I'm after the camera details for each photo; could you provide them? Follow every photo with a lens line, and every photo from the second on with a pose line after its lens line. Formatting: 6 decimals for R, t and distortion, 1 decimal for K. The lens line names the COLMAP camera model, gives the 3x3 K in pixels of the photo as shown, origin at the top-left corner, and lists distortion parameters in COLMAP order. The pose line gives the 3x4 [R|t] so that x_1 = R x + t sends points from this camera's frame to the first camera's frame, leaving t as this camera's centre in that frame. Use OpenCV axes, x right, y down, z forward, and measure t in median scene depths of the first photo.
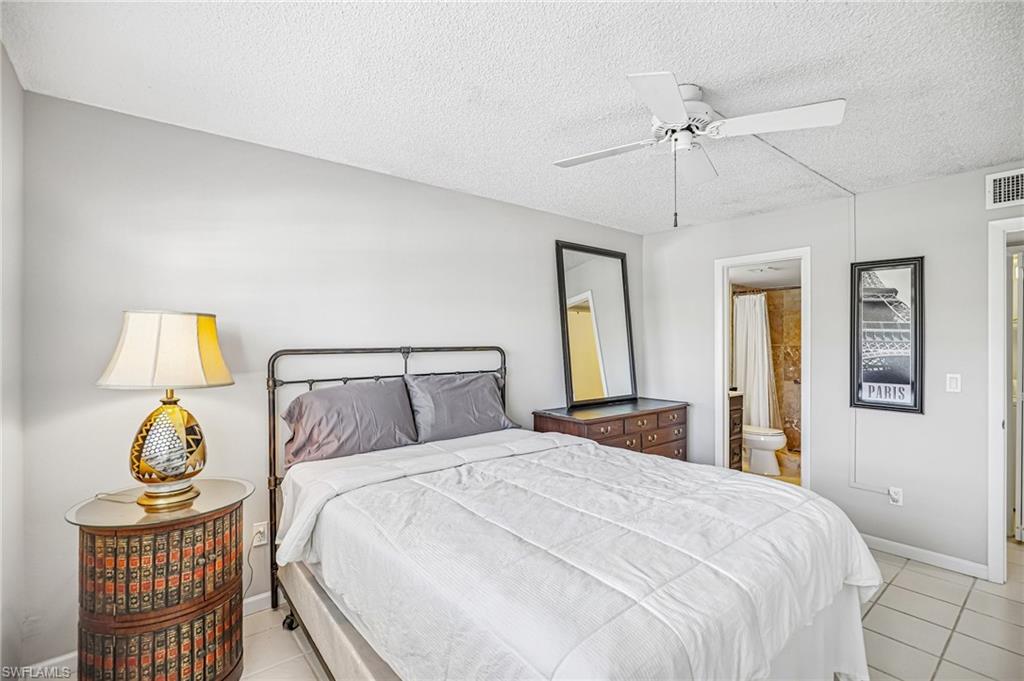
lens RADIAL K [[472.8, 0, 497.1], [0, 472.8, 341.7], [0, 0, 1]] dist [-0.020699, 0.004697]
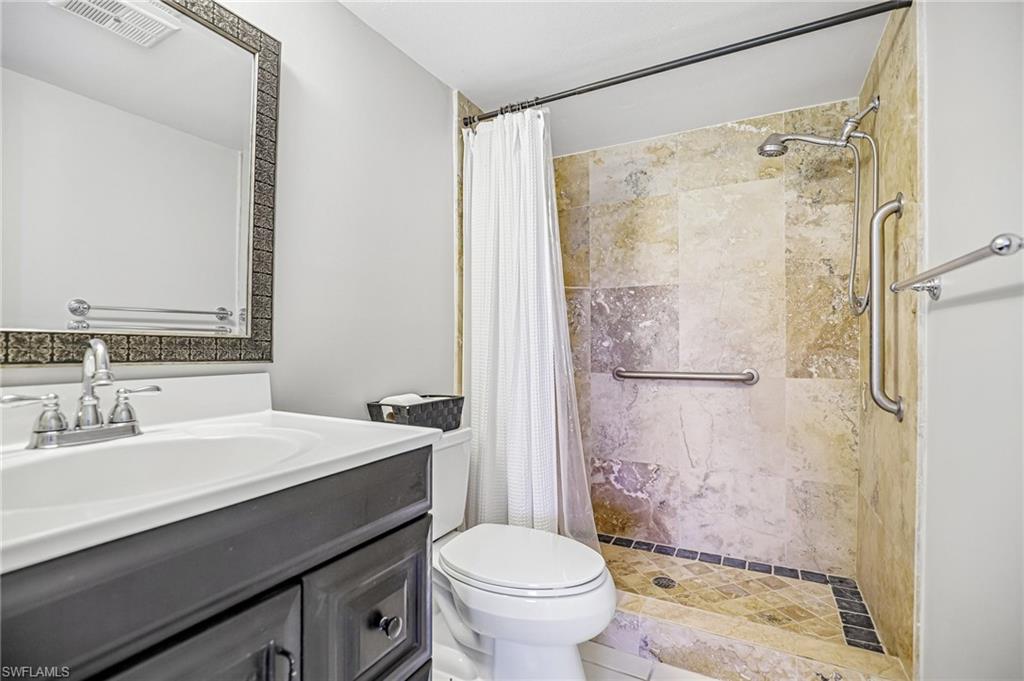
lens RADIAL K [[472.8, 0, 510.6], [0, 472.8, 341.4], [0, 0, 1]] dist [-0.020699, 0.004697]
pose [[0.918777, -0.003747, 0.394759, 0.730995], [0.004598, 0.999989, -0.001210, 0.107196], [-0.394750, 0.002927, 0.918784, 1.238577]]
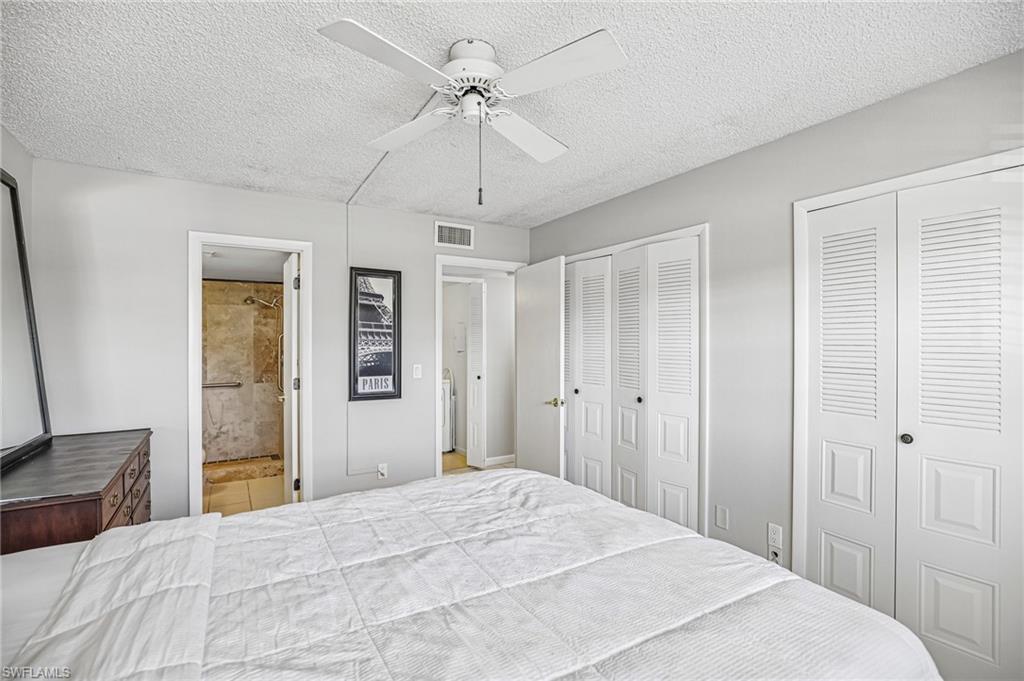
lens RADIAL K [[472.8, 0, 518.6], [0, 472.8, 340.9], [0, 0, 1]] dist [-0.020699, 0.004697]
pose [[0.109045, -0.002112, 0.994035, -0.288089], [0.003653, 0.999992, 0.001724, 0.001495], [-0.994030, 0.003443, 0.109052, 0.517925]]
